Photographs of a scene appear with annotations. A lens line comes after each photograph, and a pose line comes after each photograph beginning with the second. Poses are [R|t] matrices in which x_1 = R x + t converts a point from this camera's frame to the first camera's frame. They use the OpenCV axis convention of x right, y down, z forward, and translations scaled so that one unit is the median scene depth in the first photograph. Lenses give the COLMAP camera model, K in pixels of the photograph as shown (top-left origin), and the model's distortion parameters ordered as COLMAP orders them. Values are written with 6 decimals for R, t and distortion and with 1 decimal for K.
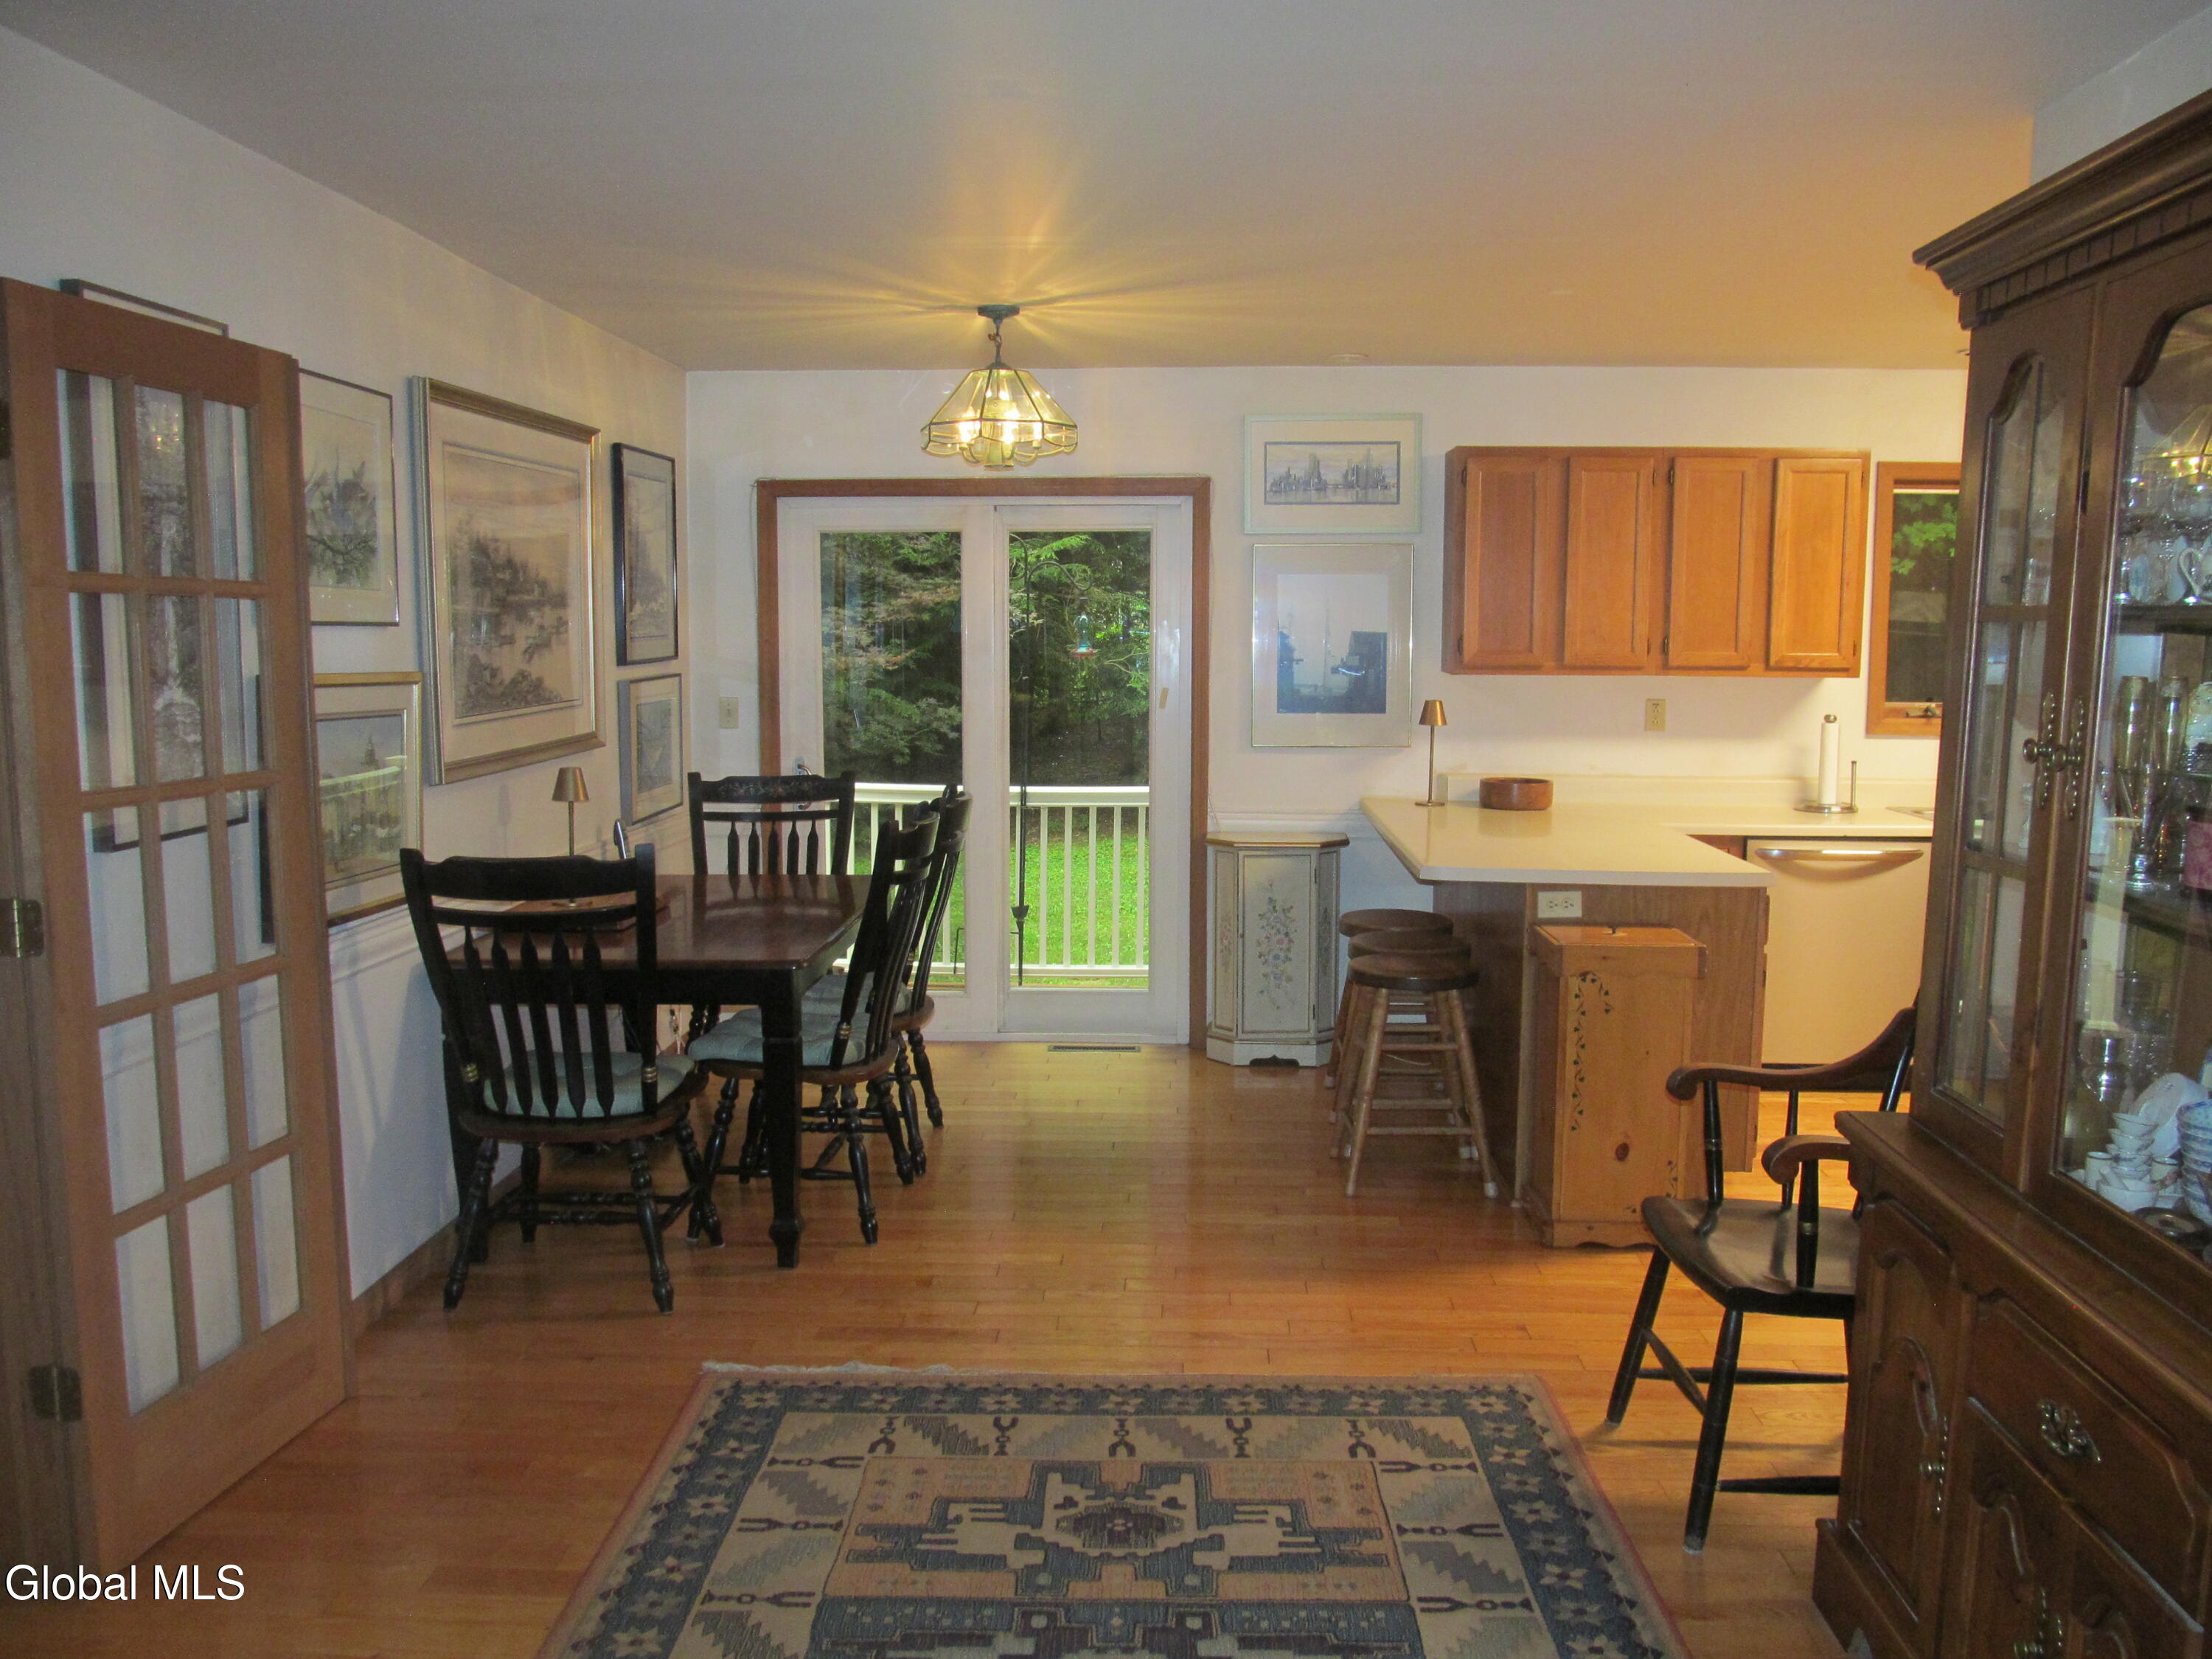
lens RADIAL K [[1840.1, 0, 1104.5], [0, 1840.1, 841.4], [0, 0, 1]] dist [-0.071272, 0.038633]
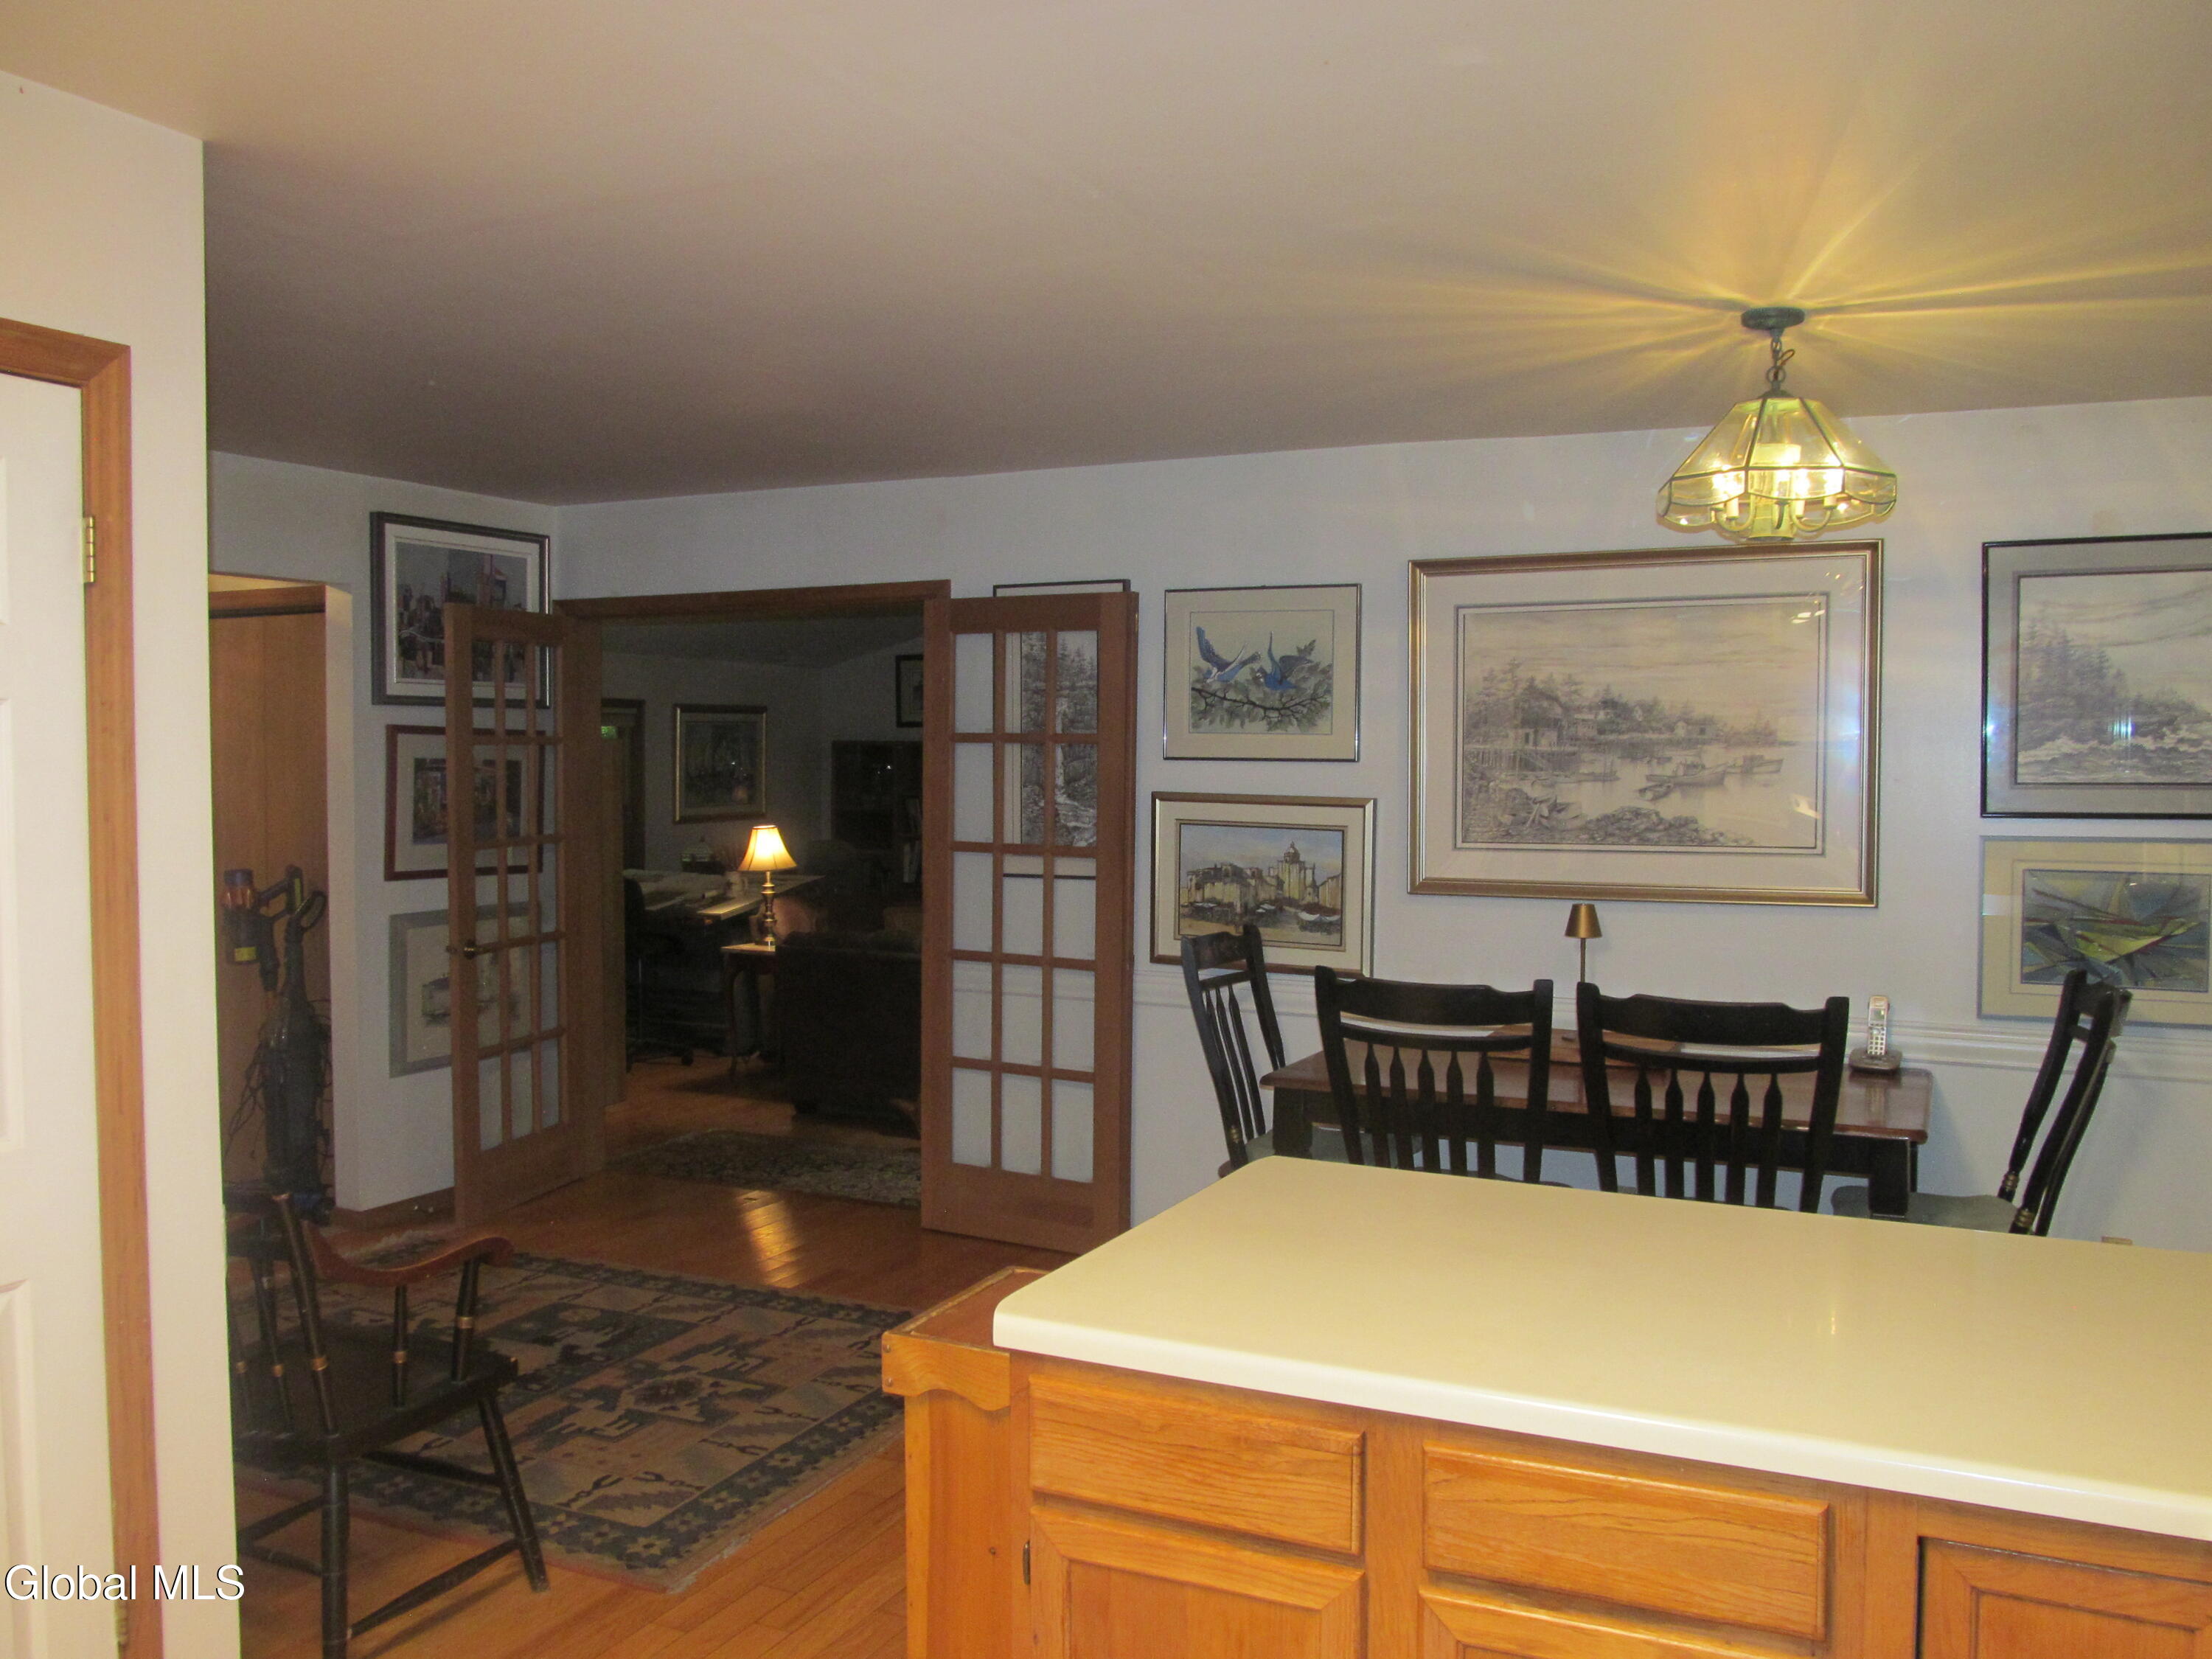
lens RADIAL K [[1840.1, 0, 1103.5], [0, 1840.1, 819.8], [0, 0, 1]] dist [-0.071272, 0.038633]
pose [[-0.402079, 0.040219, -0.914721, 1.148120], [-0.094509, 0.991875, 0.085154, -0.224729], [0.910714, 0.120688, -0.395011, 1.794019]]
